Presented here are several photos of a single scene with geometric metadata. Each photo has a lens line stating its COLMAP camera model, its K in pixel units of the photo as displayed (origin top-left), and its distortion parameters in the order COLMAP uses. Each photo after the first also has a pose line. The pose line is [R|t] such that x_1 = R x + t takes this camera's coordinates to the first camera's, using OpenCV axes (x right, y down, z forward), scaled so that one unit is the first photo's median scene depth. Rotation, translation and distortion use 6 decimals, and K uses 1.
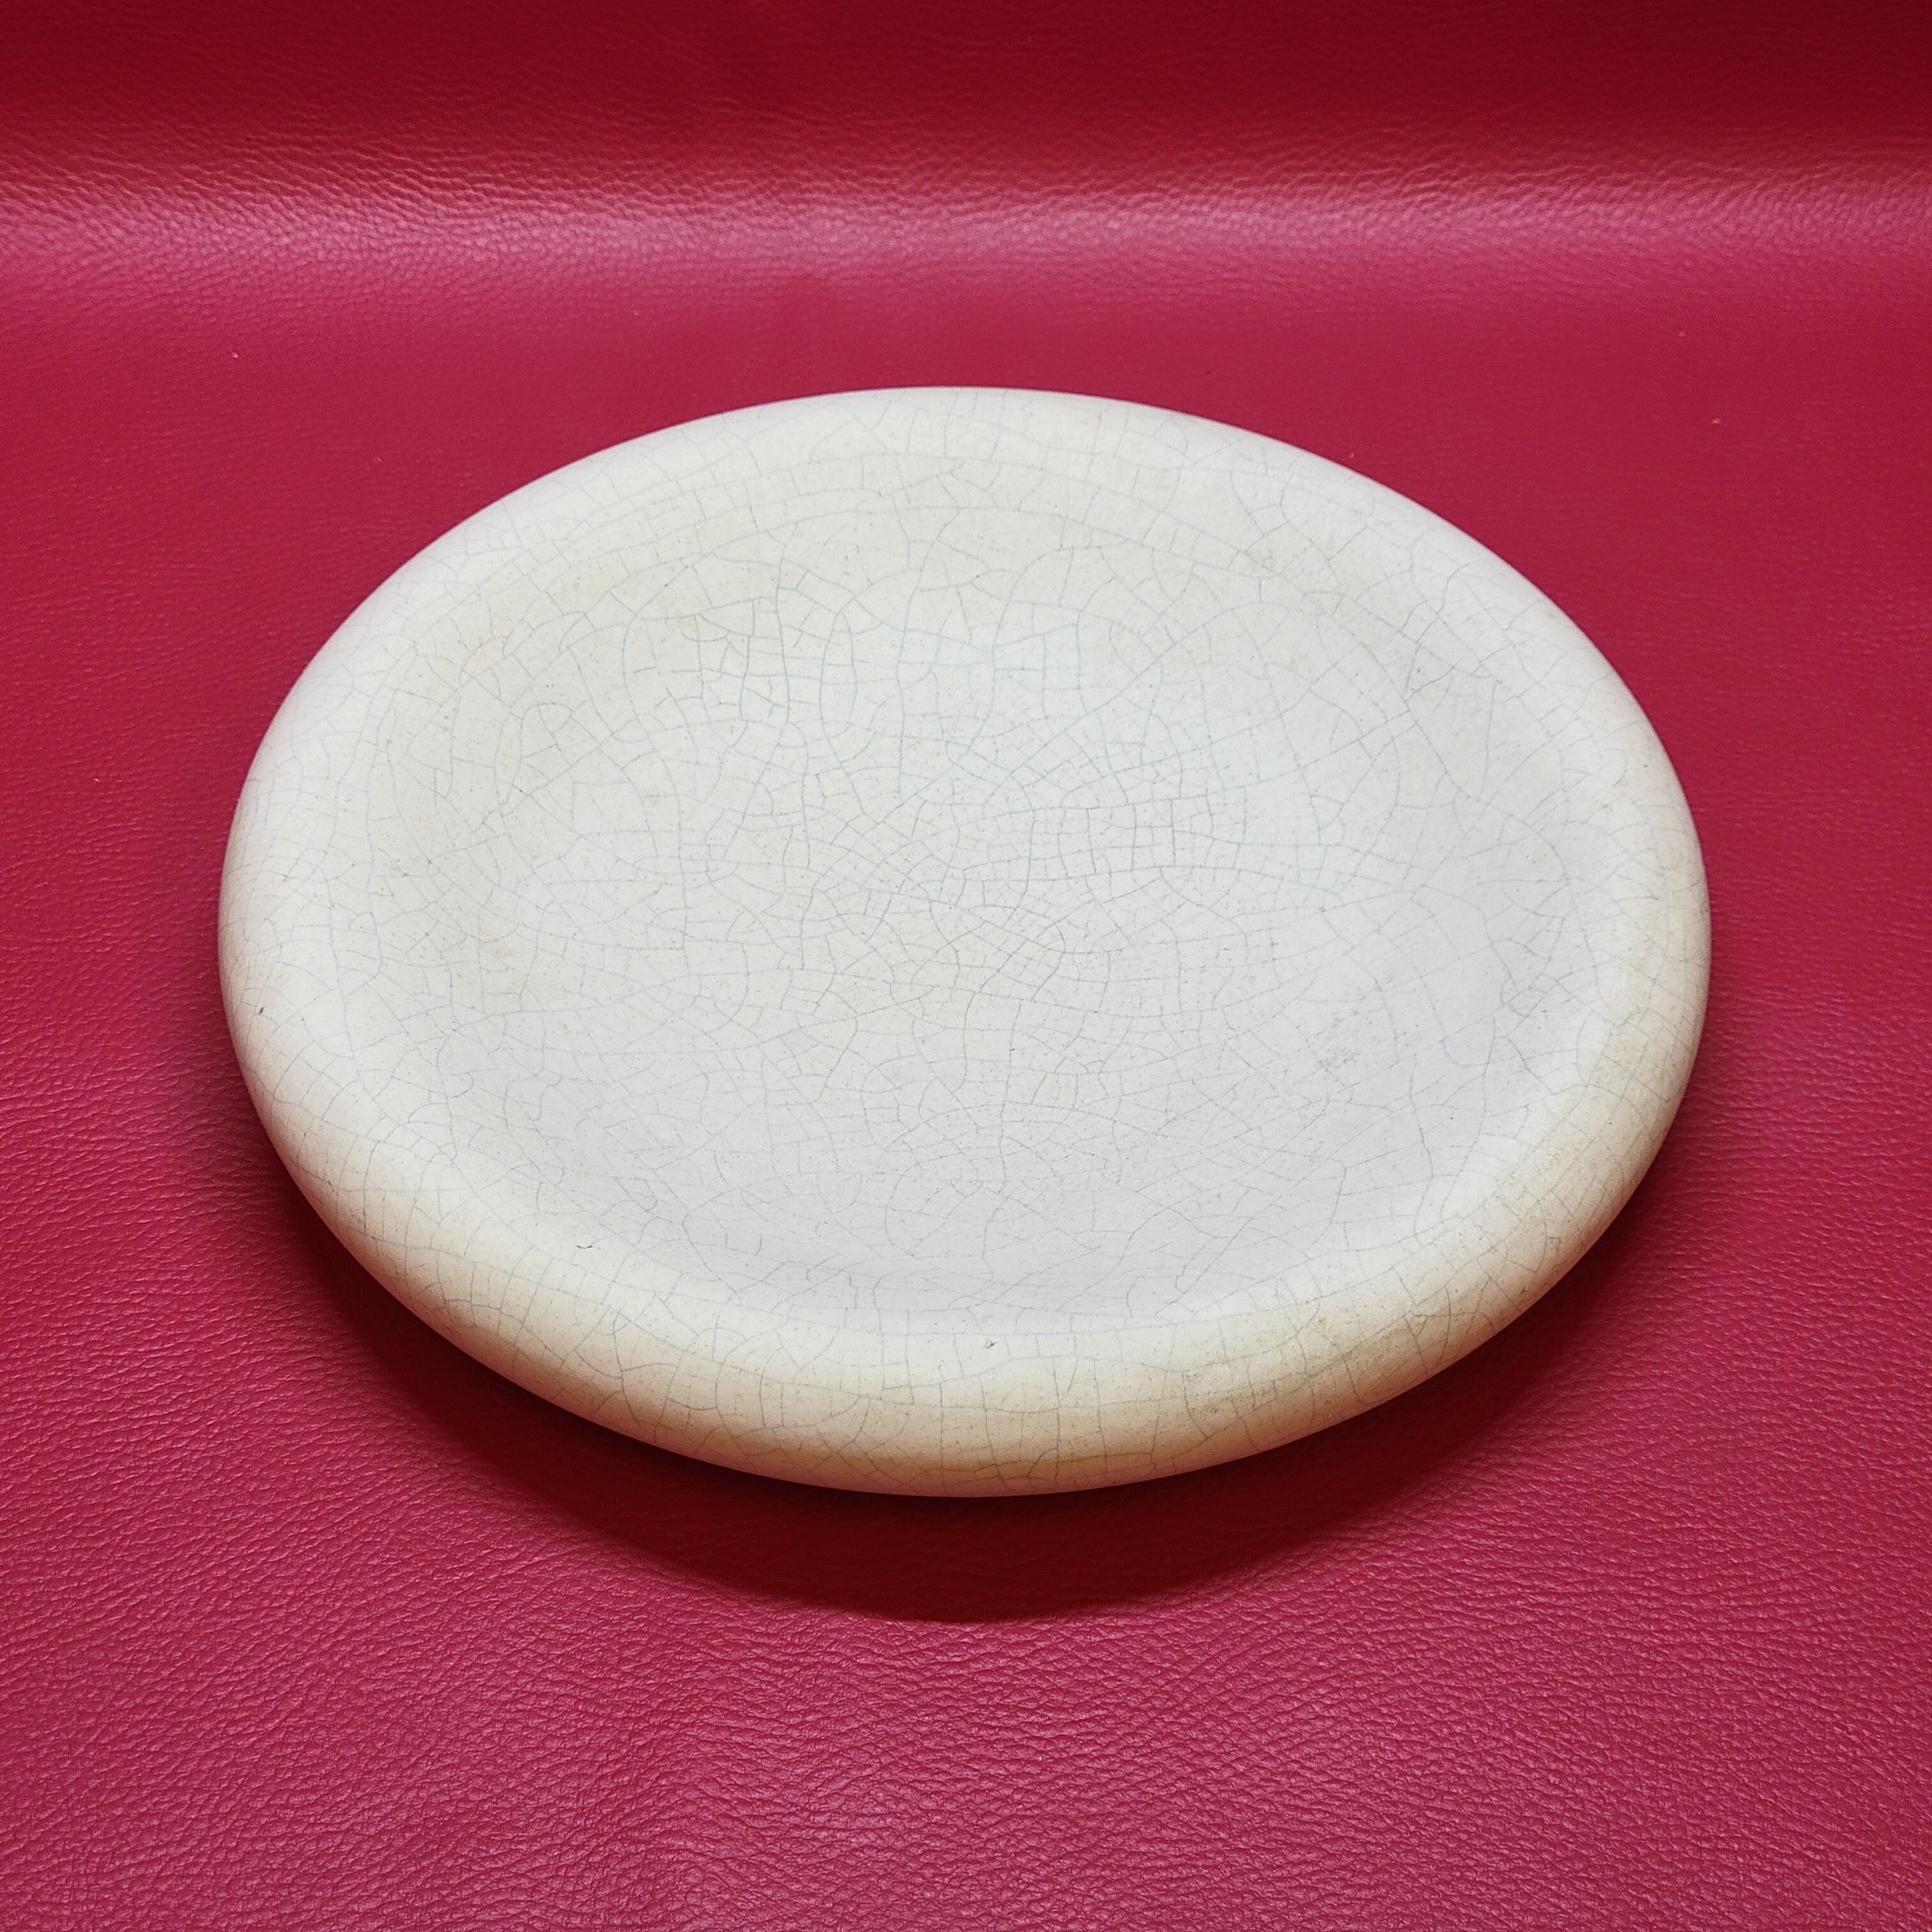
lens RADIAL K [[3927.3, 0, 893.1], [0, 3927.3, 963.5], [0, 0, 1]] dist [0.031126, 0.000000]
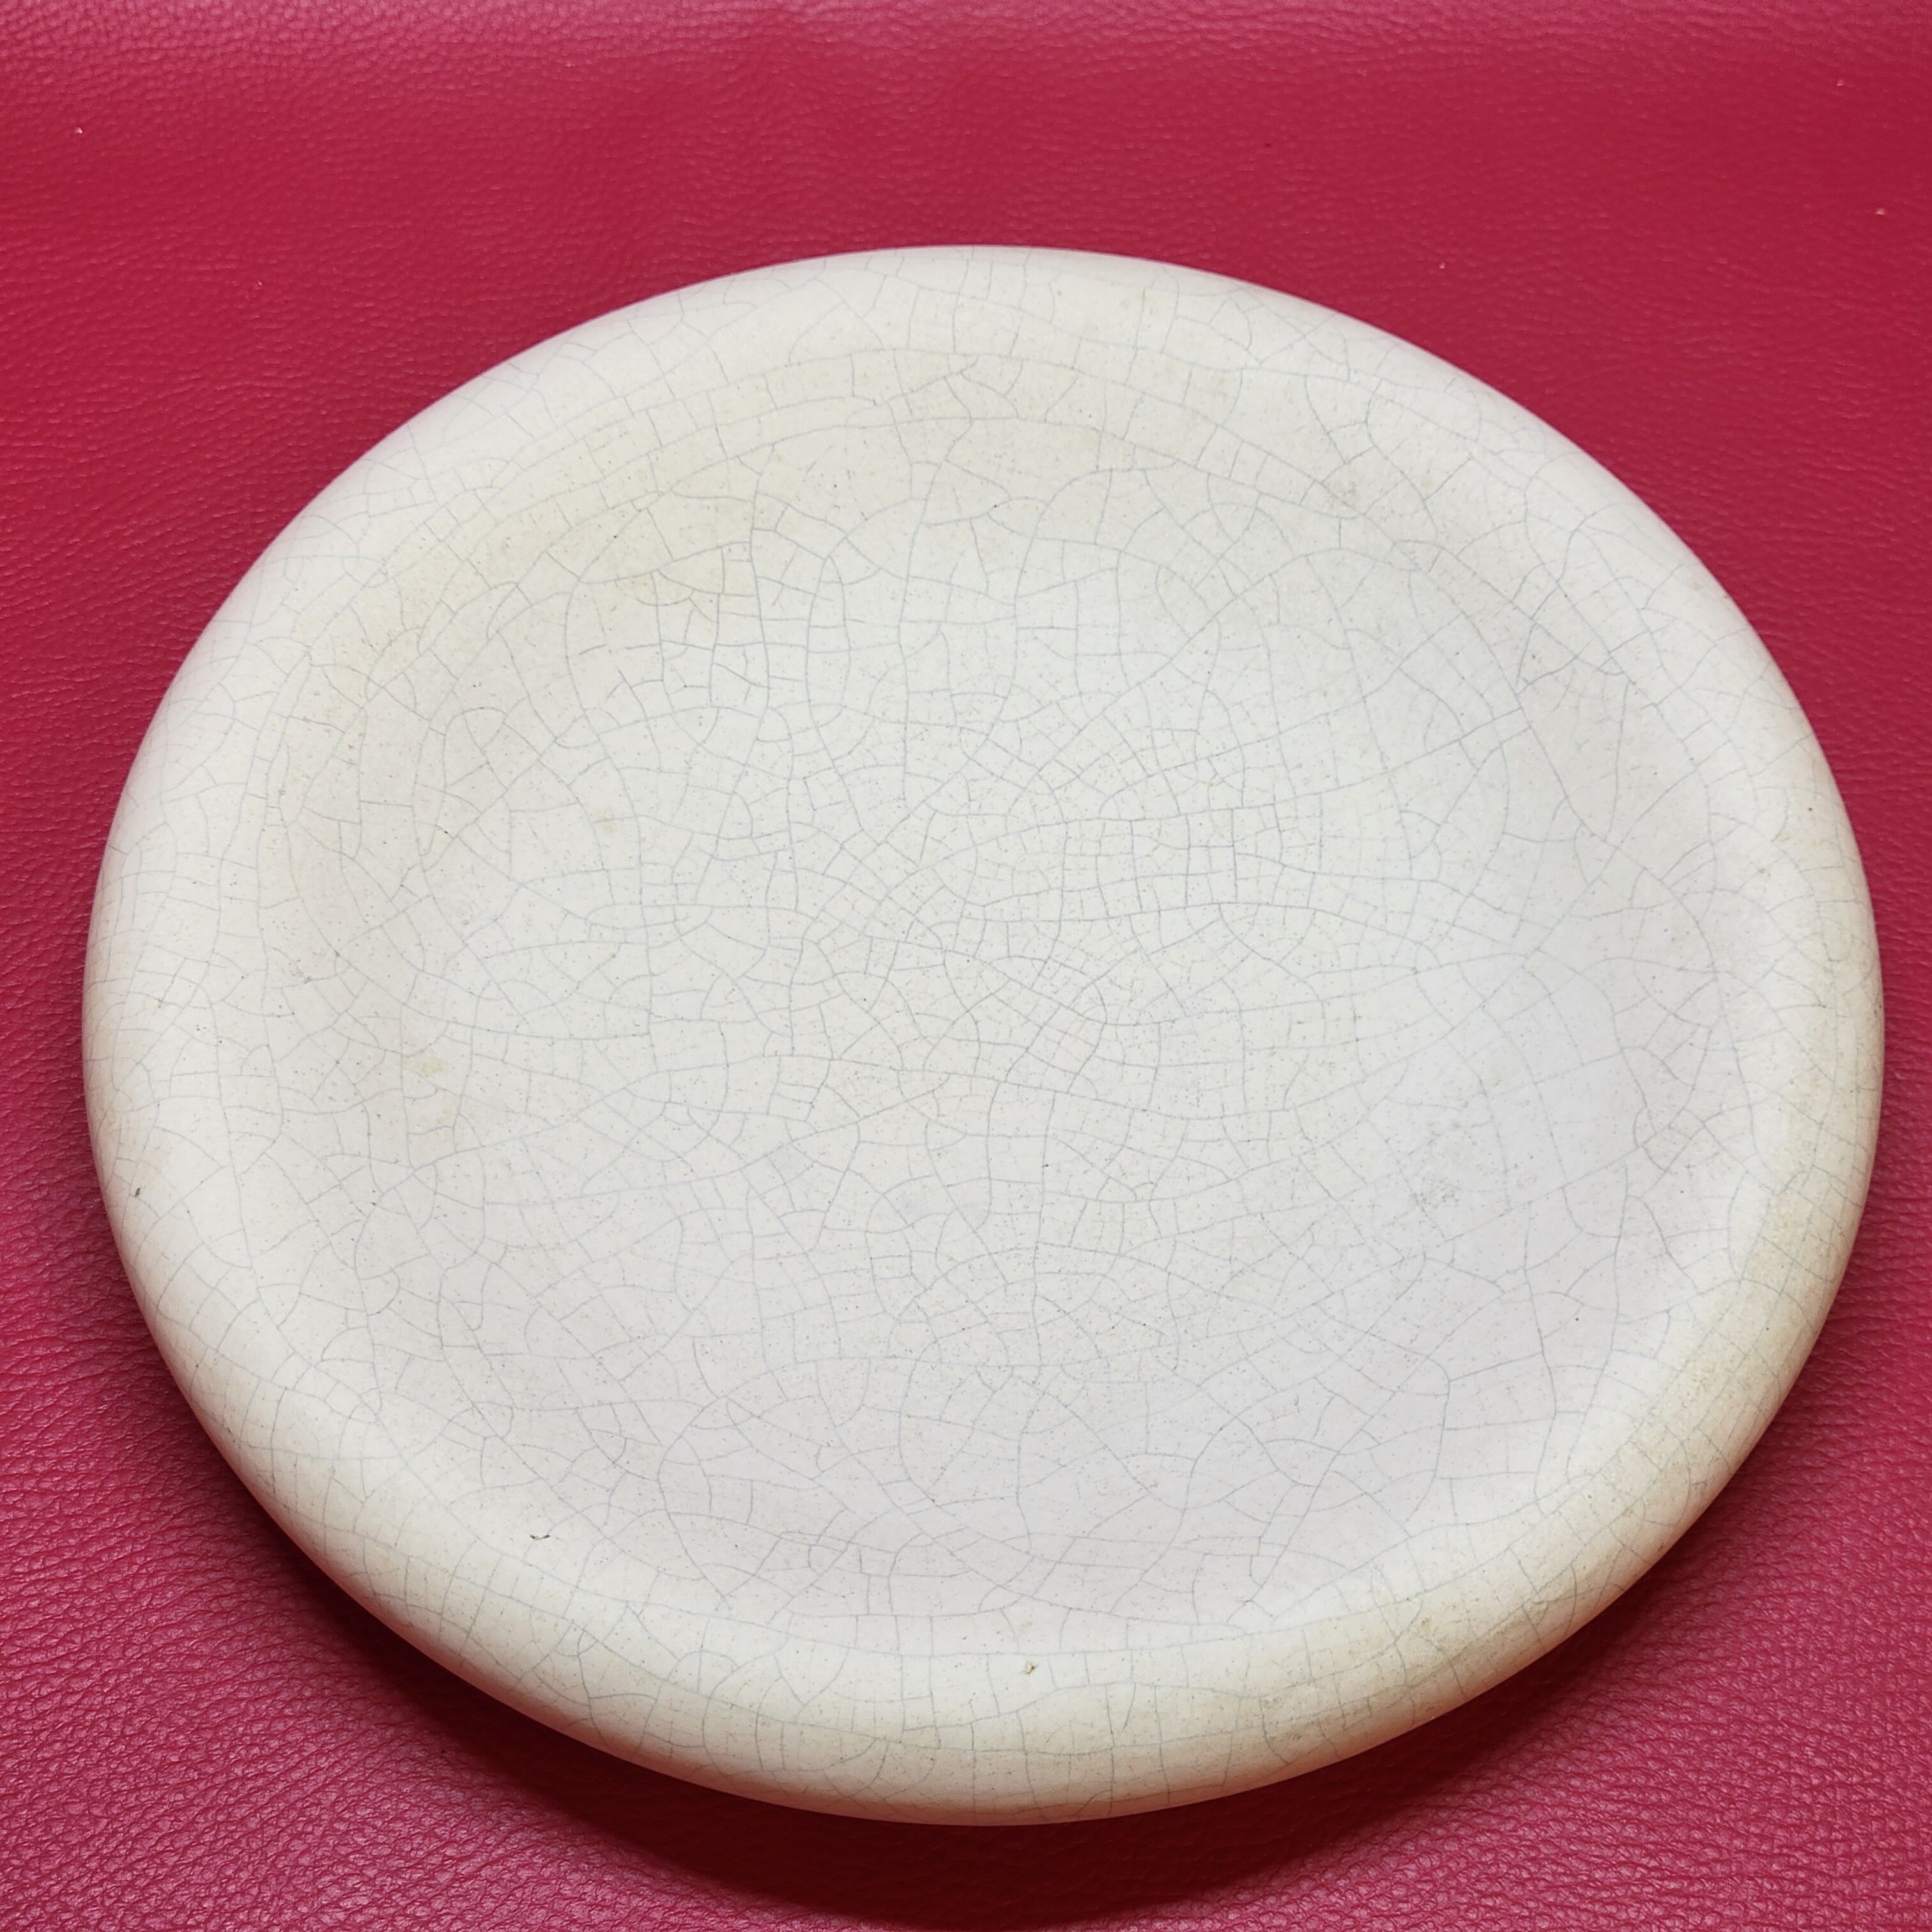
lens RADIAL K [[3927.3, 0, 968.0], [0, 3927.3, 1016.3], [0, 0, 1]] dist [0.031126, 0.000000]
pose [[0.999644, -0.015308, 0.021838, -0.003859], [0.009724, 0.971701, 0.236013, -0.195970], [-0.024833, -0.235717, 0.971504, 0.184052]]
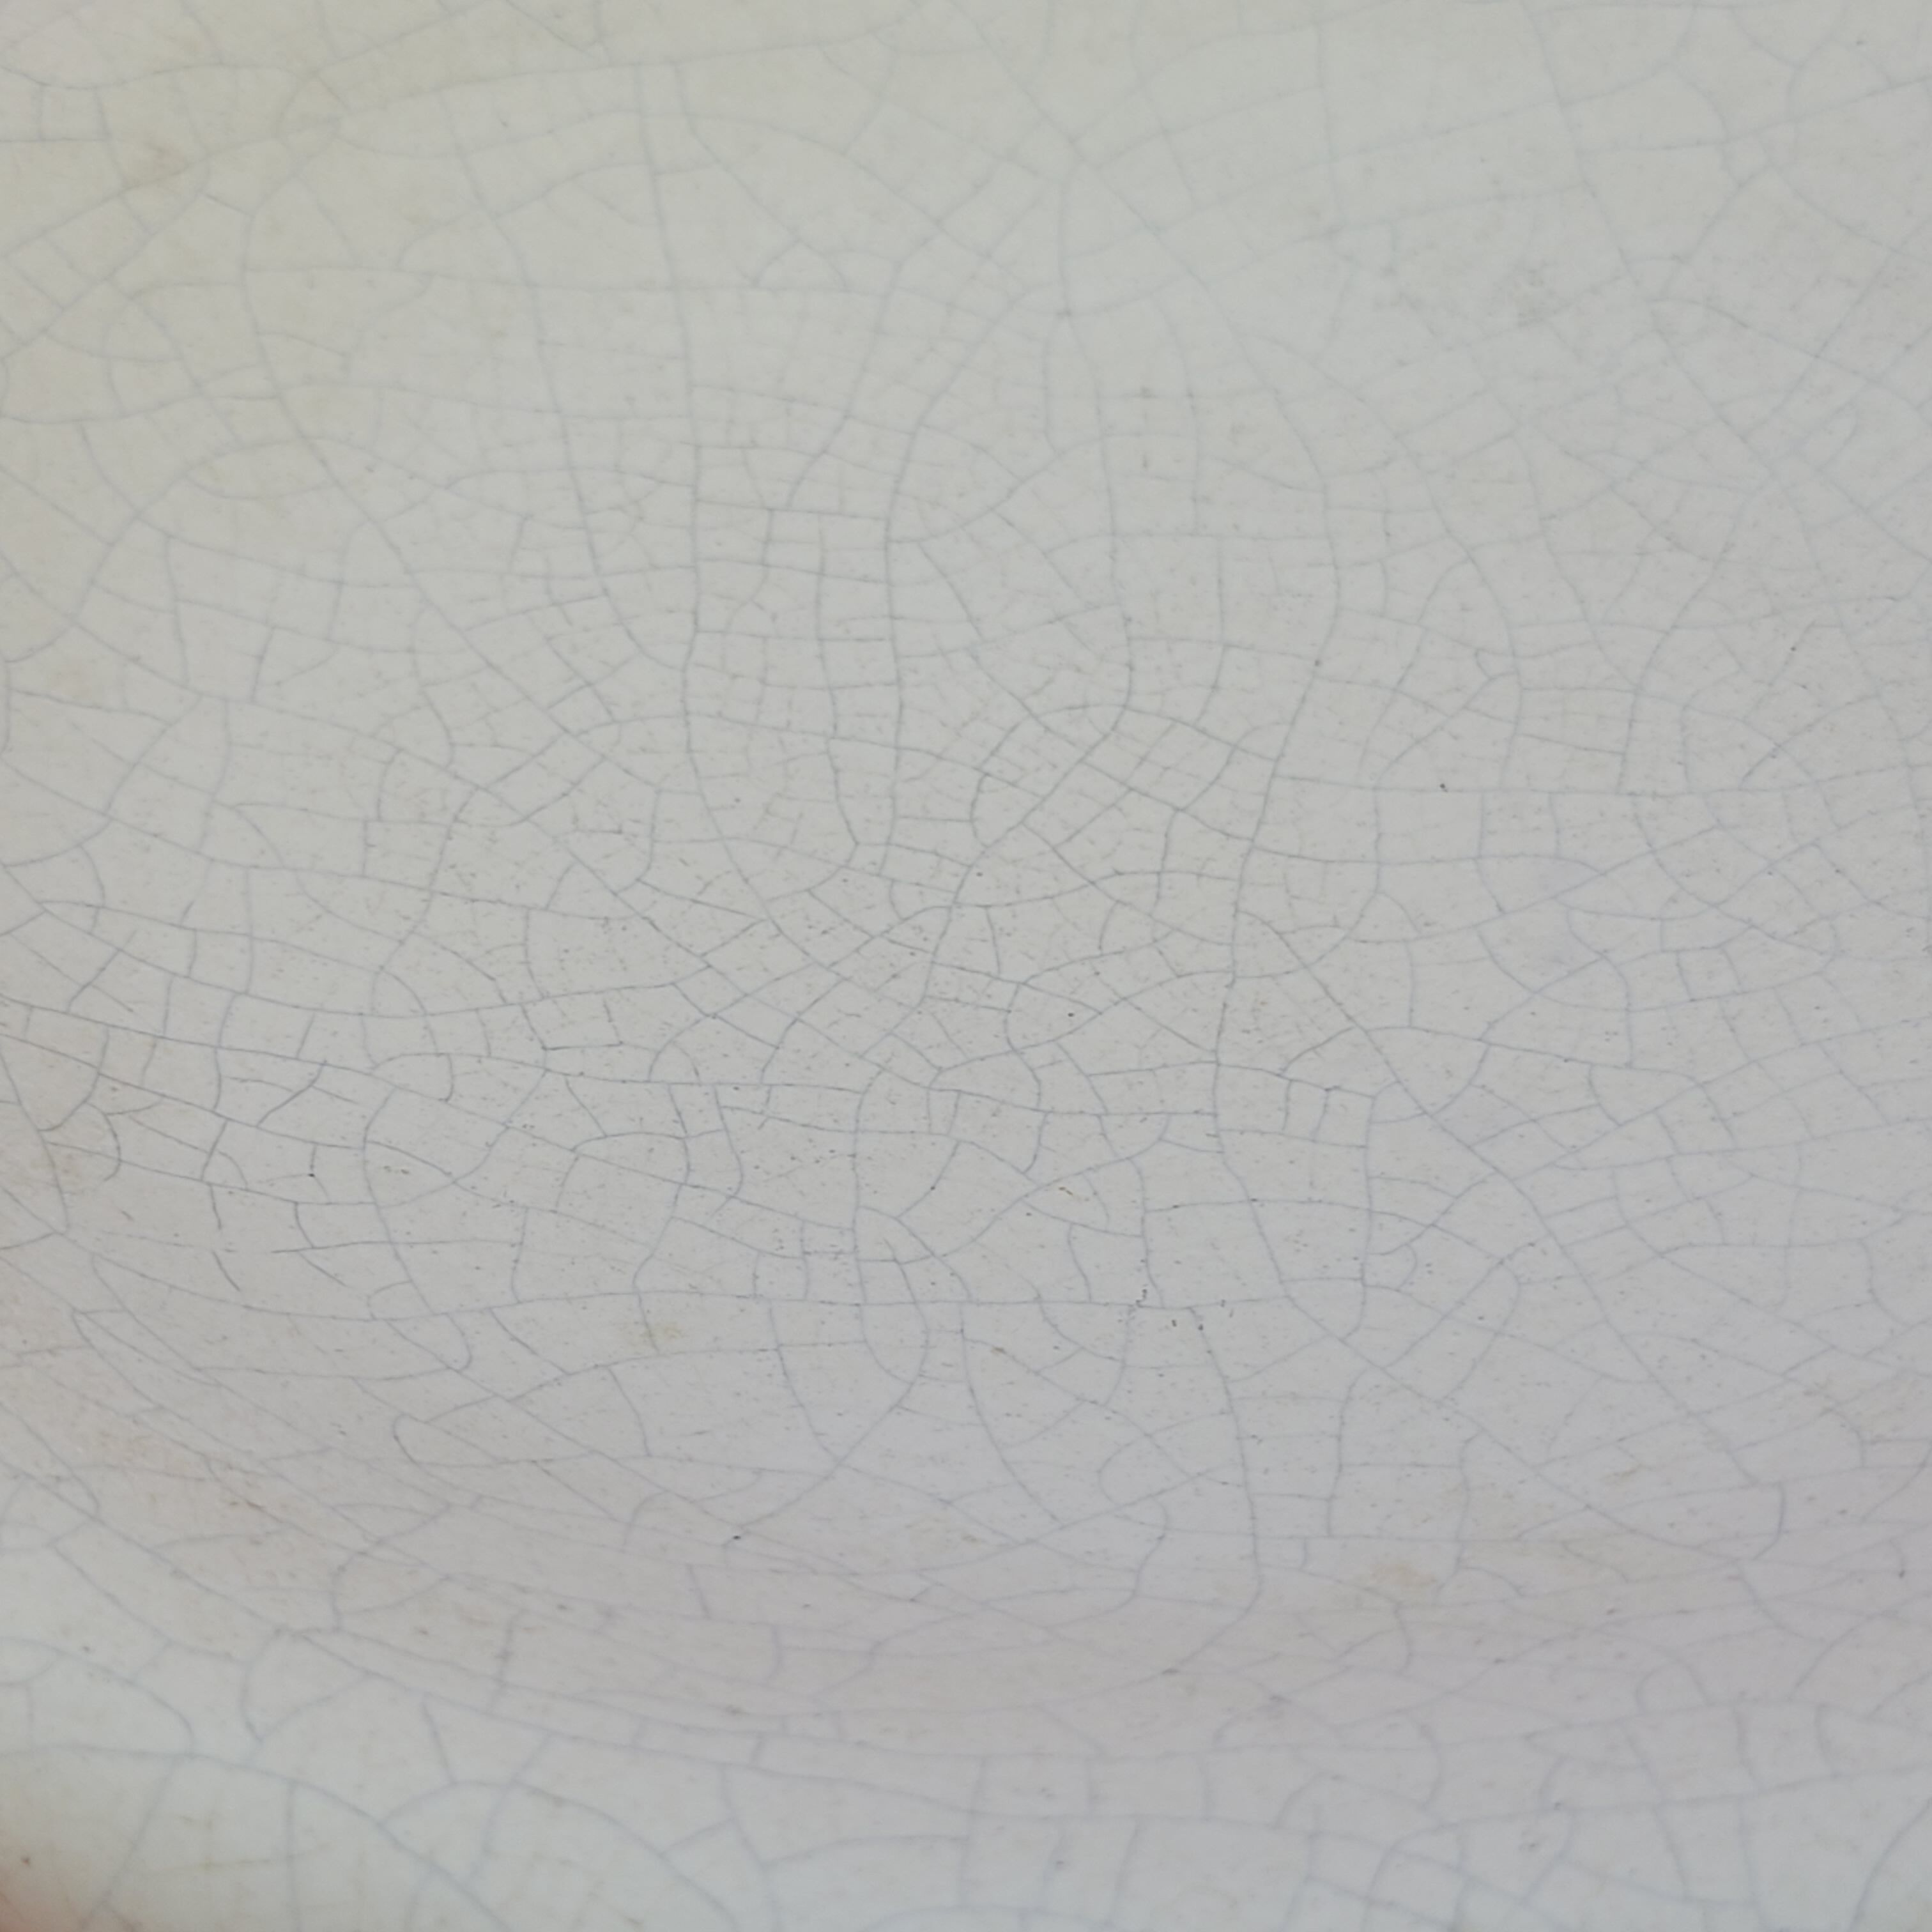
lens RADIAL K [[4034.4, 0, 807.3], [0, 4034.4, 1022.6], [0, 0, 1]] dist [-0.025646, 0.000000]
pose [[0.037390, -0.687477, 0.725243, -0.302744], [0.720955, 0.521109, 0.456803, -0.211341], [-0.691972, 0.505788, 0.515124, 0.785612]]
